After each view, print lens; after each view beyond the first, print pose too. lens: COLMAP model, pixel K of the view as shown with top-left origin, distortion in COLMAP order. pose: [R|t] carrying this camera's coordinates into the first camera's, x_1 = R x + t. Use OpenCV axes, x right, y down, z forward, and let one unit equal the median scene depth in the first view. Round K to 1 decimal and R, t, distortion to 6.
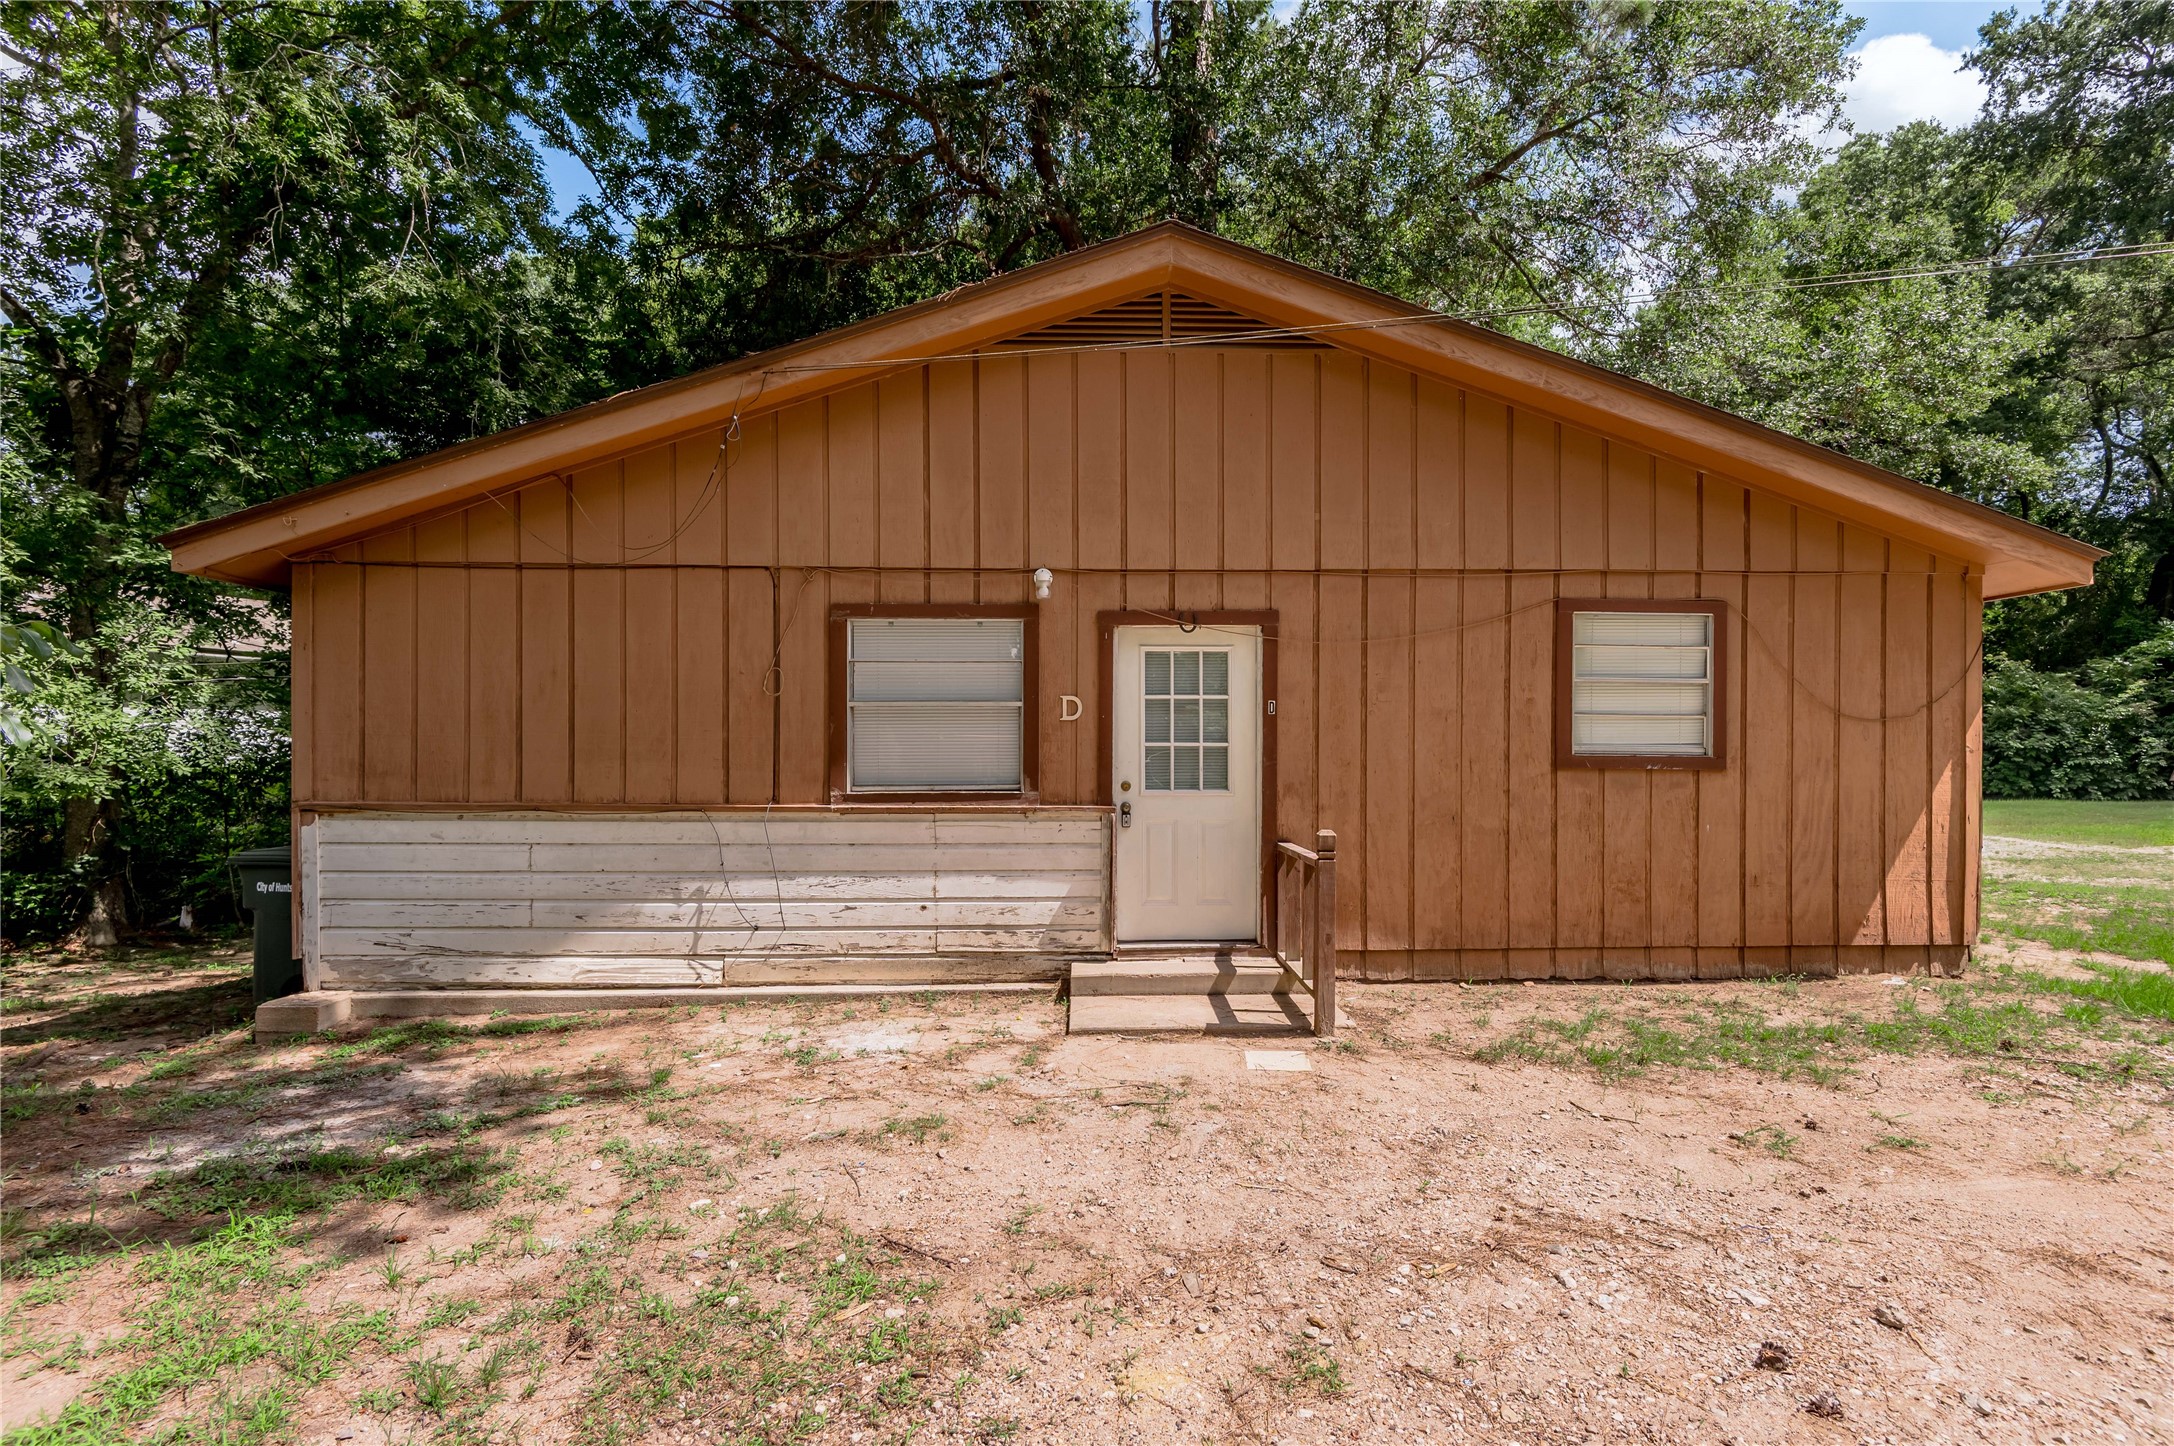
lens RADIAL K [[1020.0, 0, 1098.1], [0, 1020.0, 763.9], [0, 0, 1]] dist [0.034660, -0.030204]
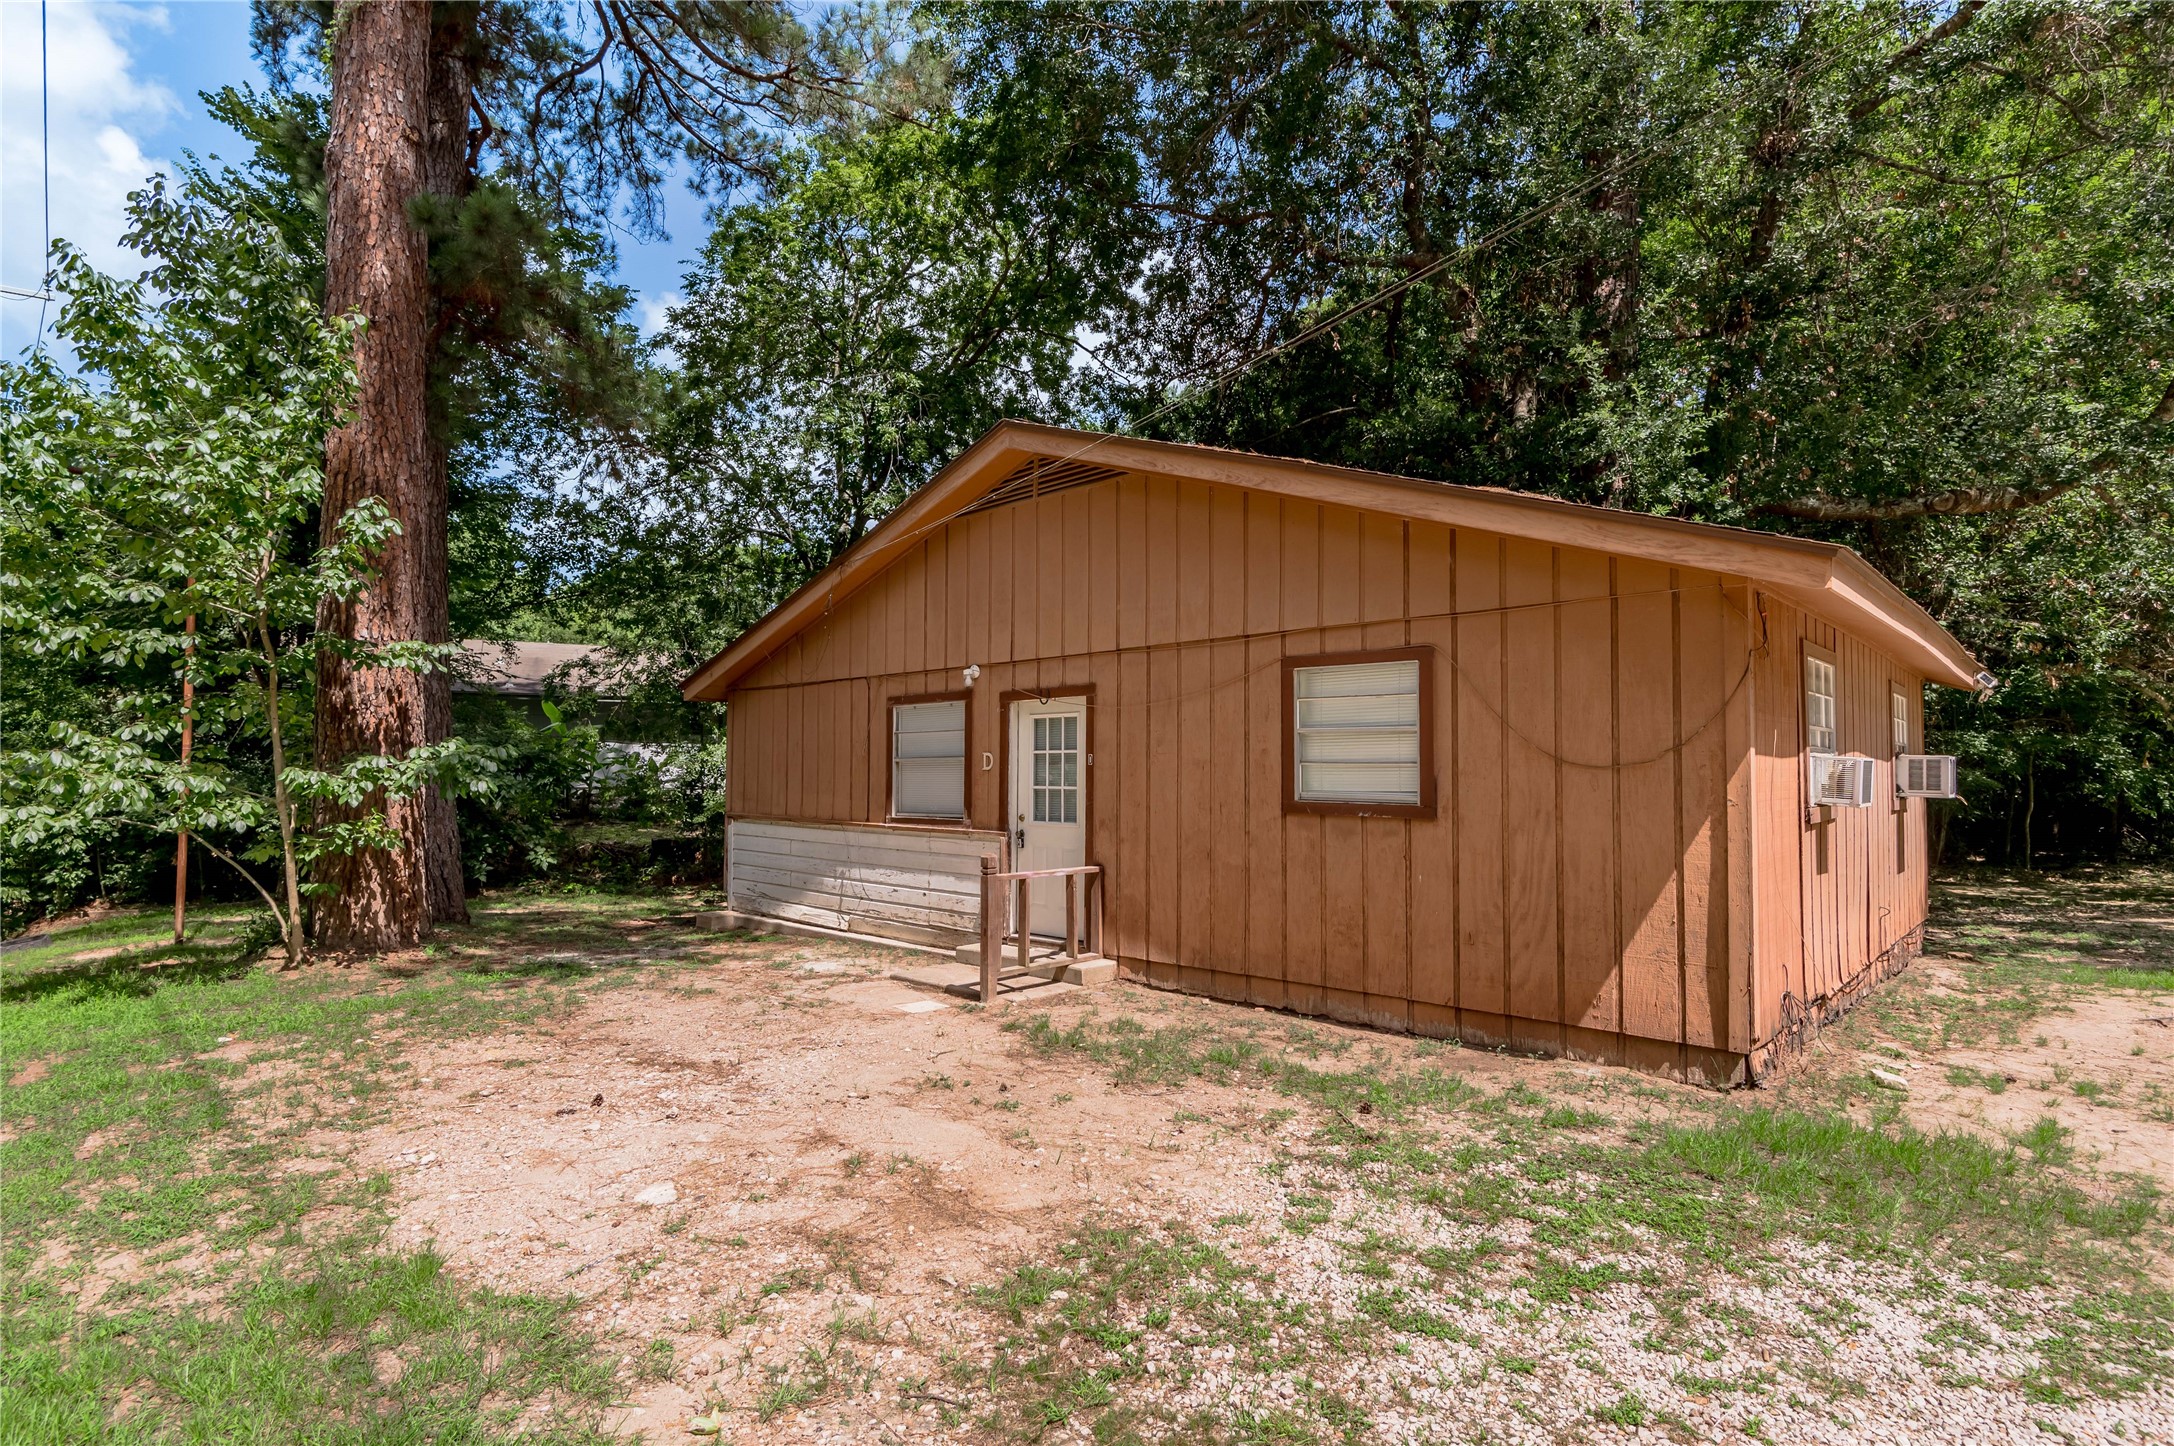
lens RADIAL K [[1064.5, 0, 1093.9], [0, 1064.5, 729.0], [0, 0, 1]] dist [0.037612, -0.026017]
pose [[0.701564, -0.029282, -0.712005, 1.129545], [-0.007037, 0.998822, -0.048012, -0.029295], [0.712572, 0.038693, 0.700531, 0.064797]]
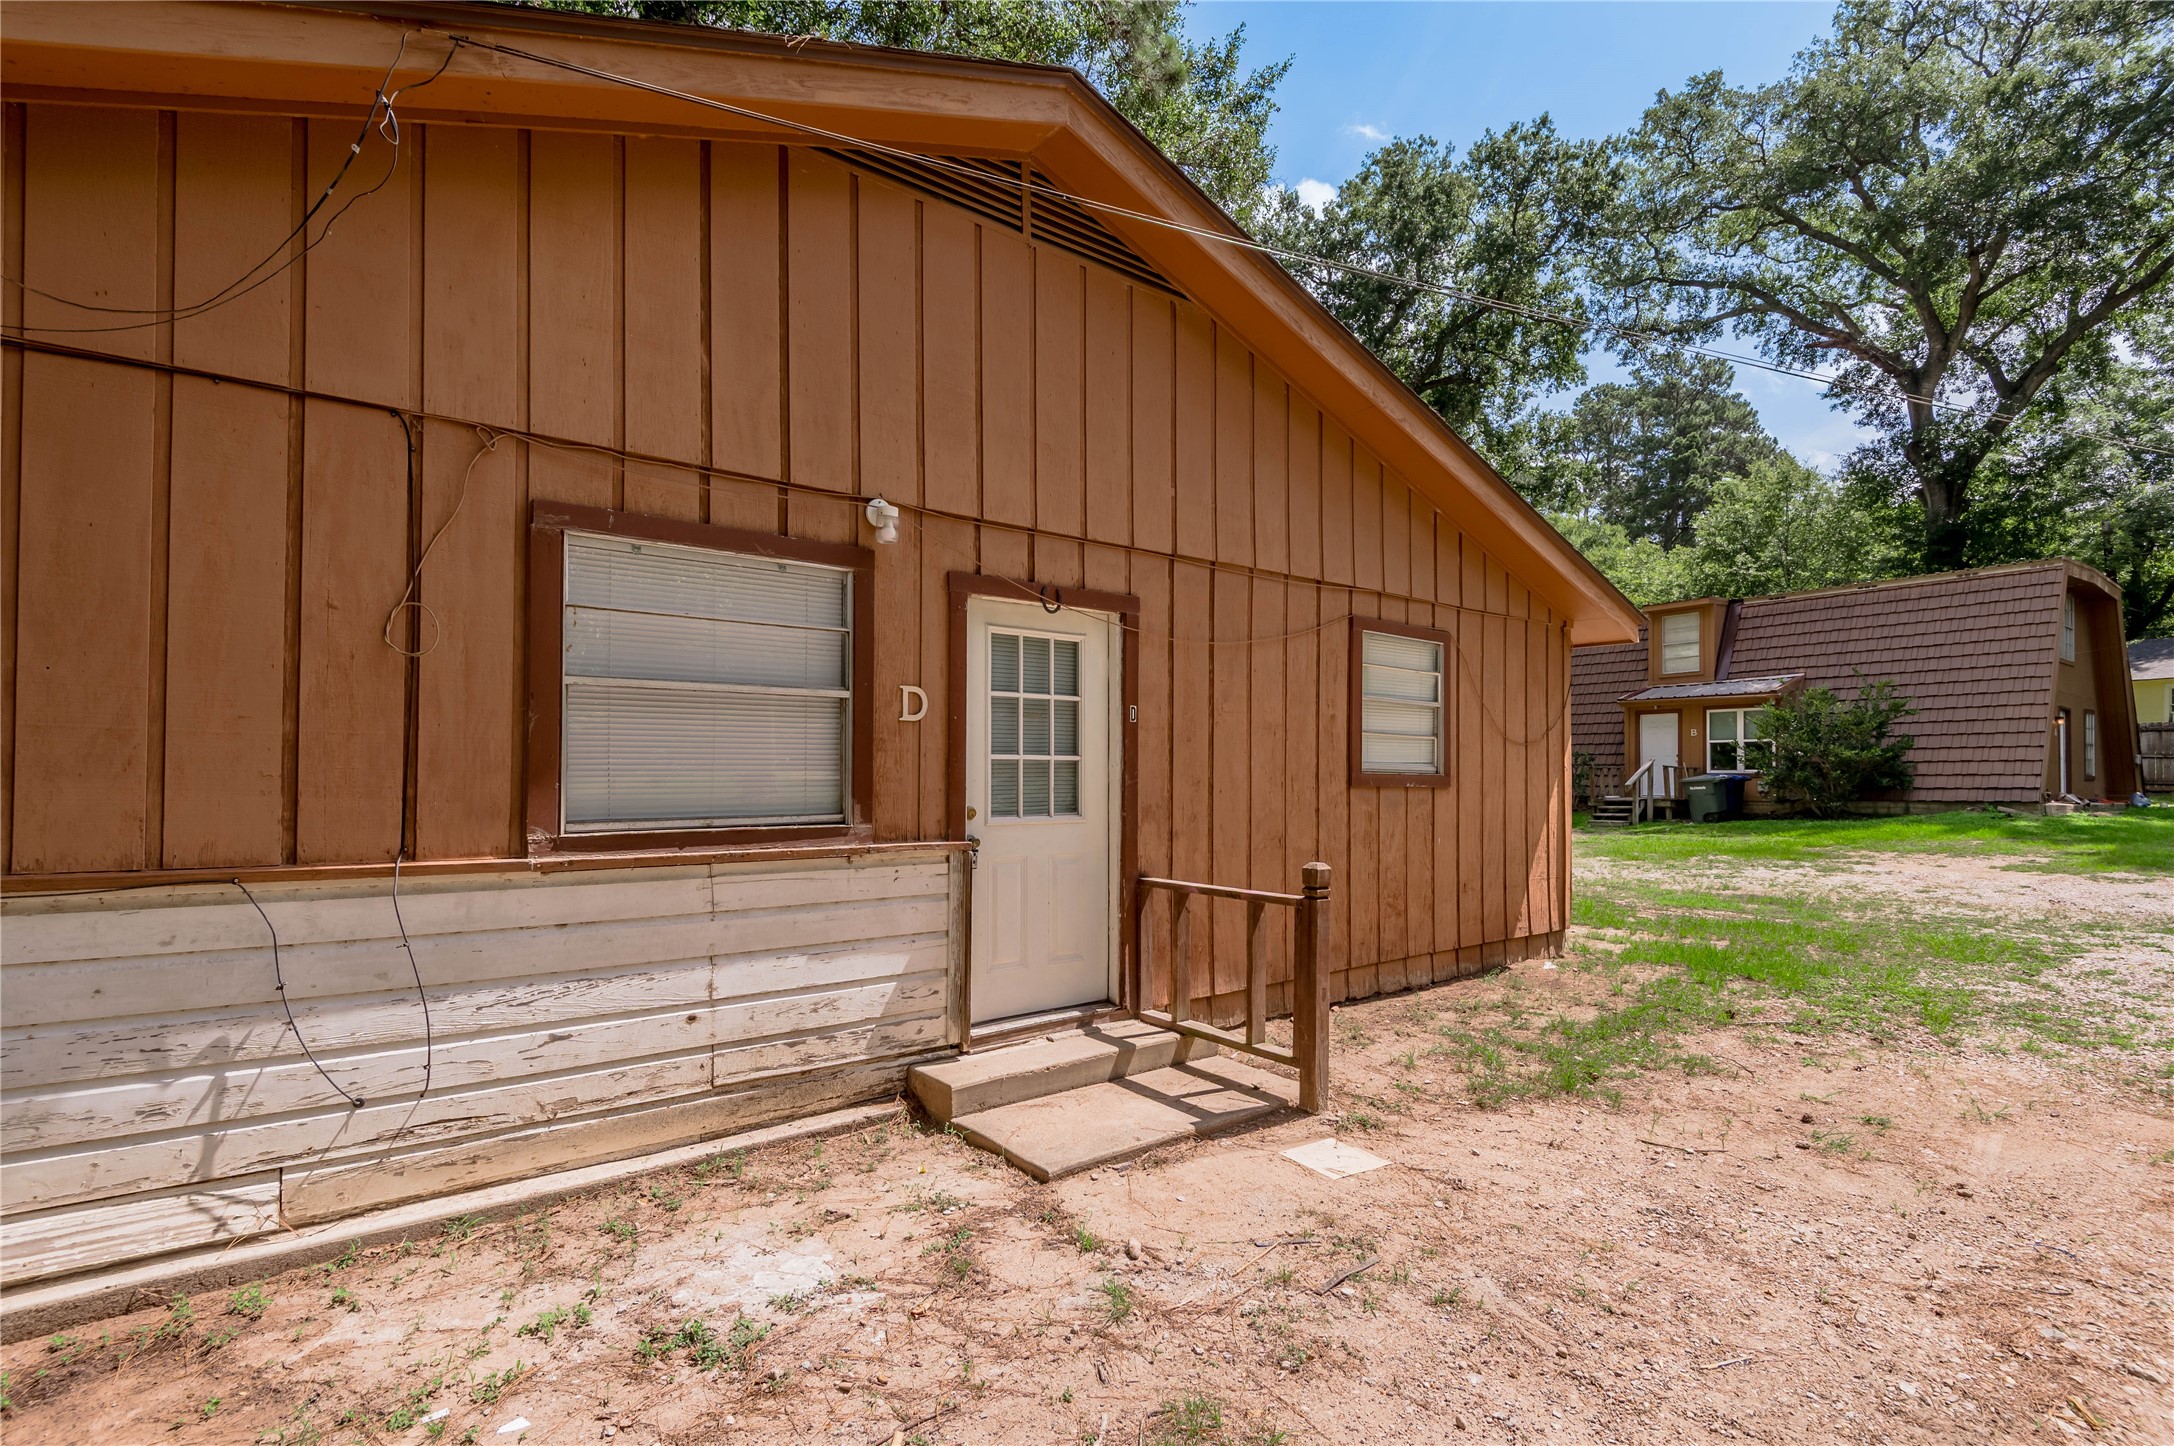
lens RADIAL K [[1020.0, 0, 1098.1], [0, 1020.0, 763.9], [0, 0, 1]] dist [0.034660, -0.030204]
pose [[0.805345, 0.008928, 0.592739, -0.339185], [0.001827, 0.999844, -0.017543, -0.000494], [-0.592803, 0.015211, 0.805204, 0.356968]]
